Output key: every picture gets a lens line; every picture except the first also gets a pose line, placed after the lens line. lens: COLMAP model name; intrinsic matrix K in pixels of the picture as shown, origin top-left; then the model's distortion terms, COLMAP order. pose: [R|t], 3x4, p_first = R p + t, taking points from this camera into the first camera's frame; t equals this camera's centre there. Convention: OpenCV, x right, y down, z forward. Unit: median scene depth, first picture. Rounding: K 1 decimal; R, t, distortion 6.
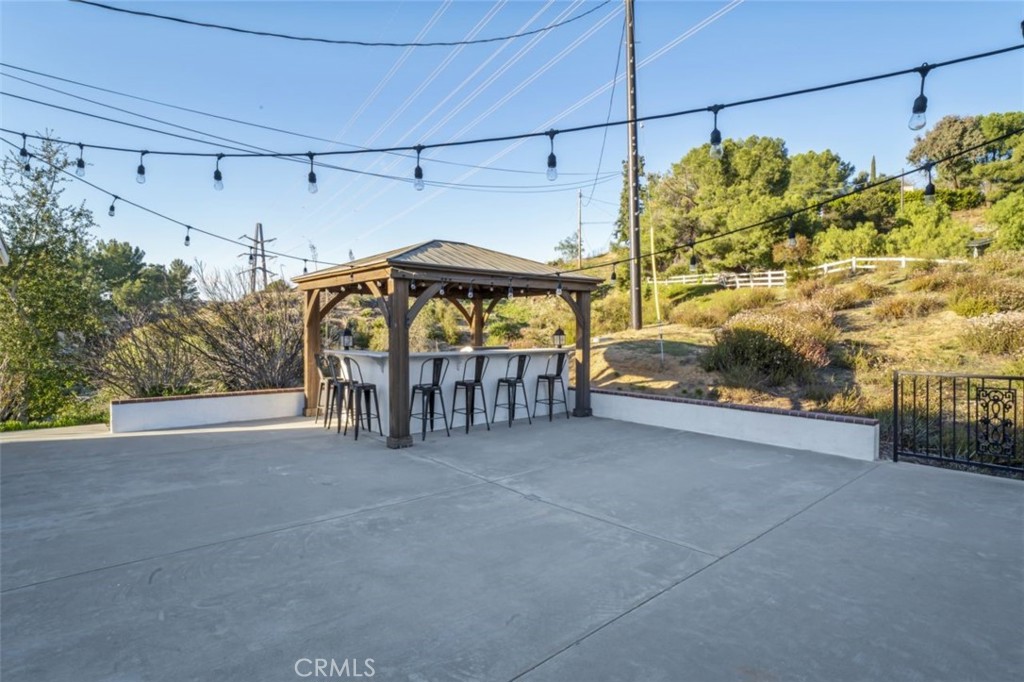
lens RADIAL K [[519.1, 0, 509.7], [0, 519.1, 341.0], [0, 0, 1]] dist [-0.003479, -0.000387]
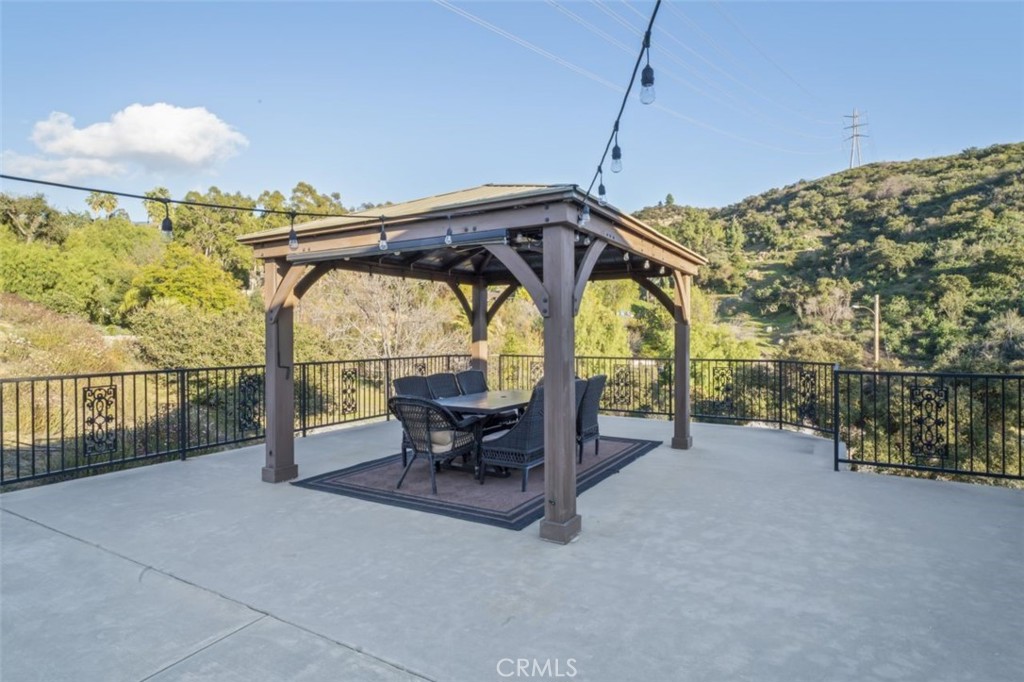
lens RADIAL K [[544.2, 0, 512.0], [0, 544.2, 341.0], [0, 0, 1]] dist [0.000172, 0.000027]
pose [[-0.324266, -0.016902, 0.945815, -0.337448], [0.008429, 0.999749, 0.020755, -0.012892], [-0.945929, 0.014702, -0.324042, 0.608404]]
